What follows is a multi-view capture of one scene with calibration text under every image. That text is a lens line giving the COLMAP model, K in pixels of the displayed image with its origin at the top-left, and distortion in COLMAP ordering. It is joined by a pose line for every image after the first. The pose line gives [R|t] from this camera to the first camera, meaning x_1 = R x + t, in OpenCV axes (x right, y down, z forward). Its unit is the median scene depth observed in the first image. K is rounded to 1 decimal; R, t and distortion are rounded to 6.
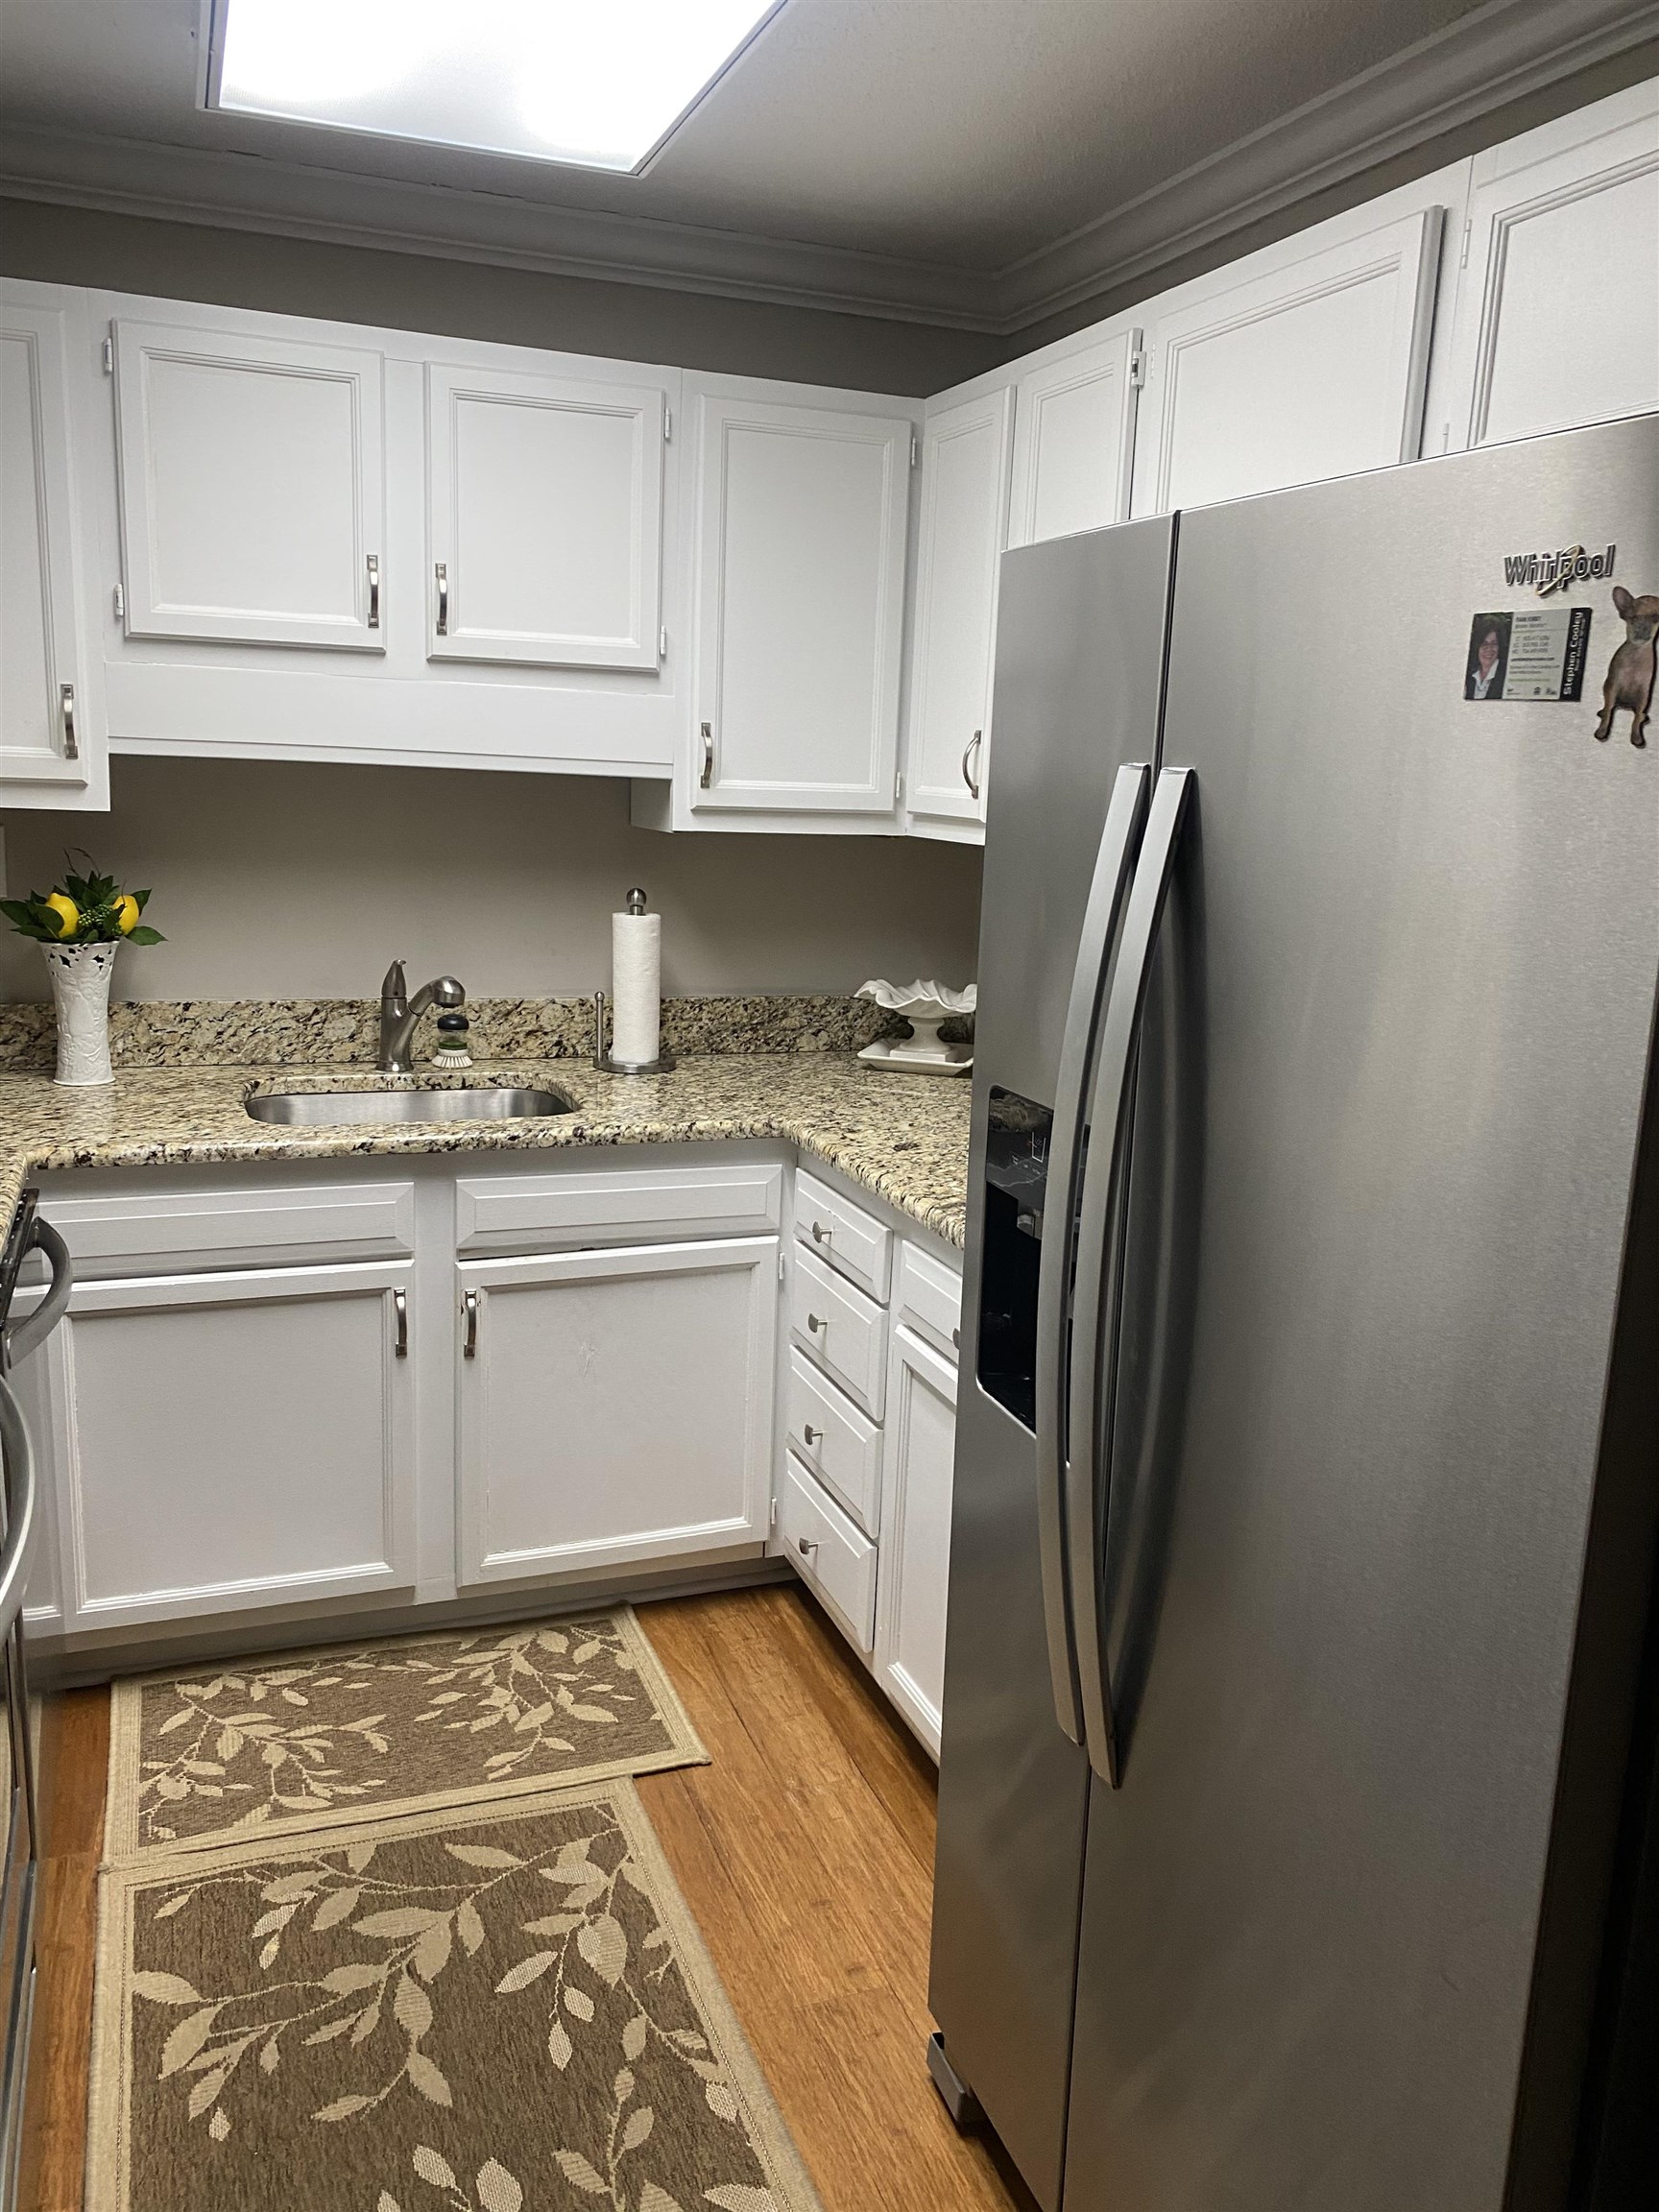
lens RADIAL K [[1686.8, 0, 837.4], [0, 1686.8, 1103.2], [0, 0, 1]] dist [0.002785, -0.001689]
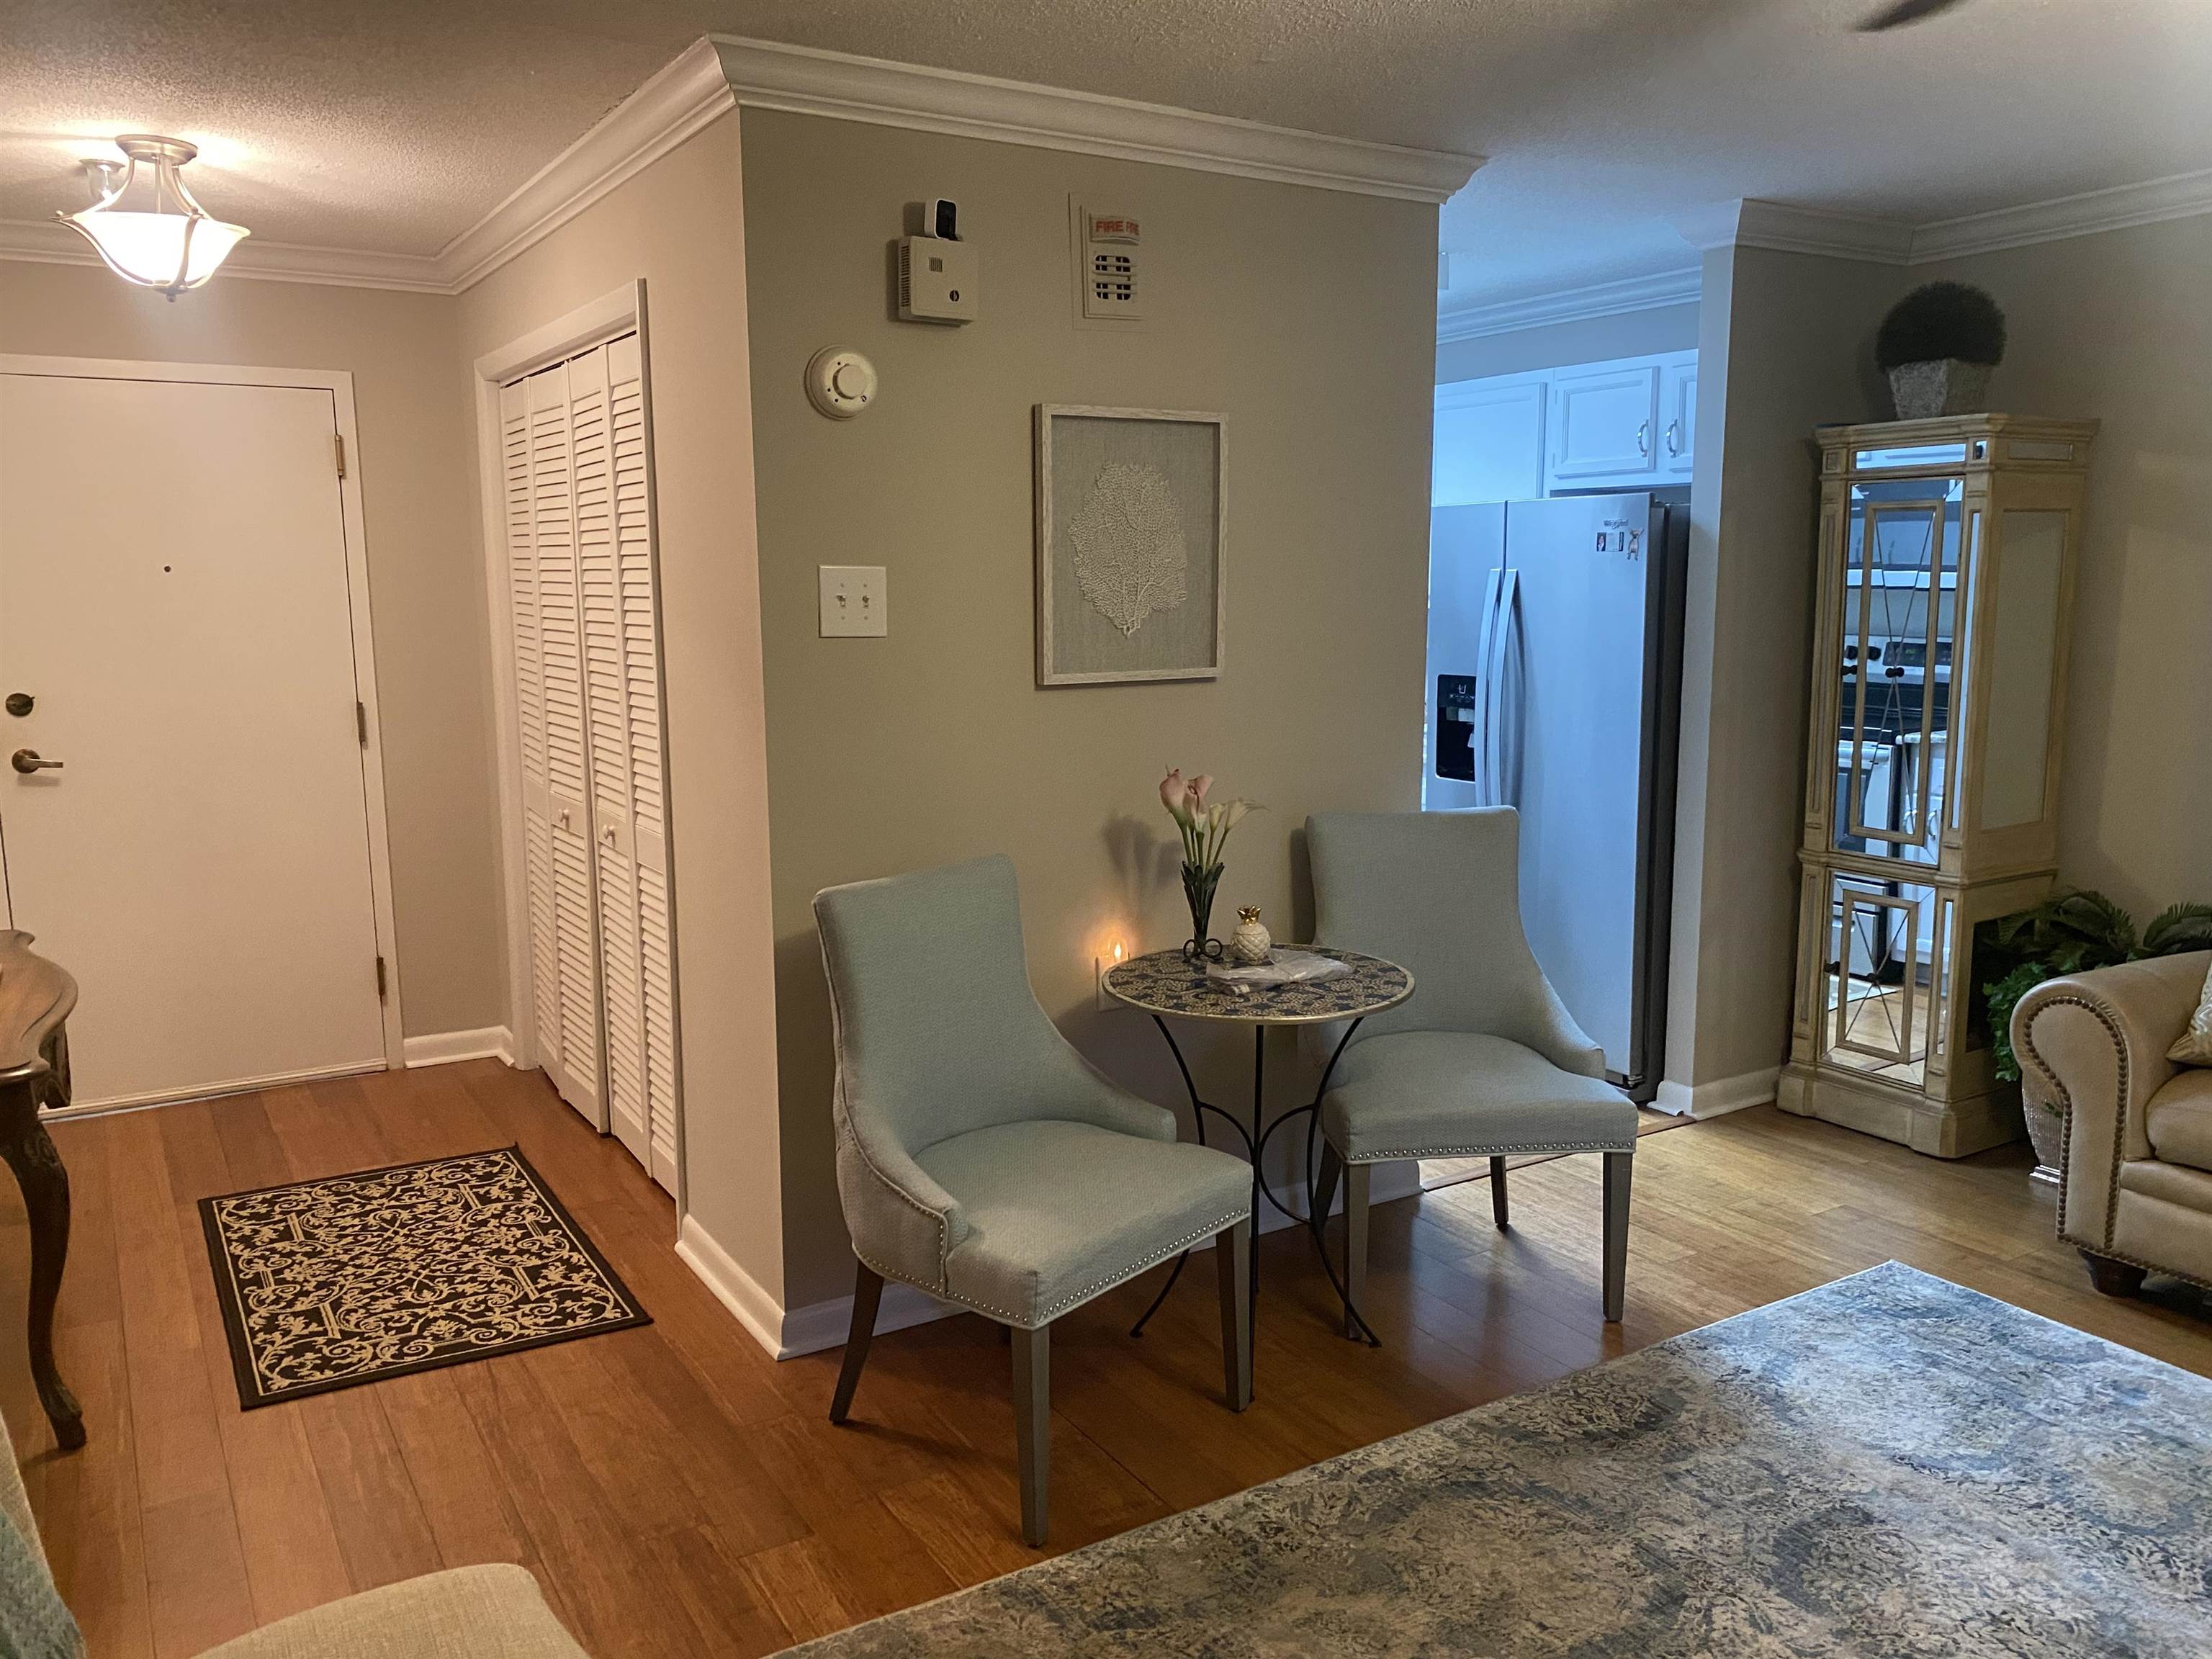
lens RADIAL K [[1686.8, 0, 1106.0], [0, 1686.8, 829.5], [0, 0, 1]] dist [0.002785, -0.001689]
pose [[0.983300, -0.071981, 0.167155, -0.337734], [0.079128, 0.996197, -0.036485, 0.110690], [-0.163893, 0.049102, 0.985255, -0.625317]]
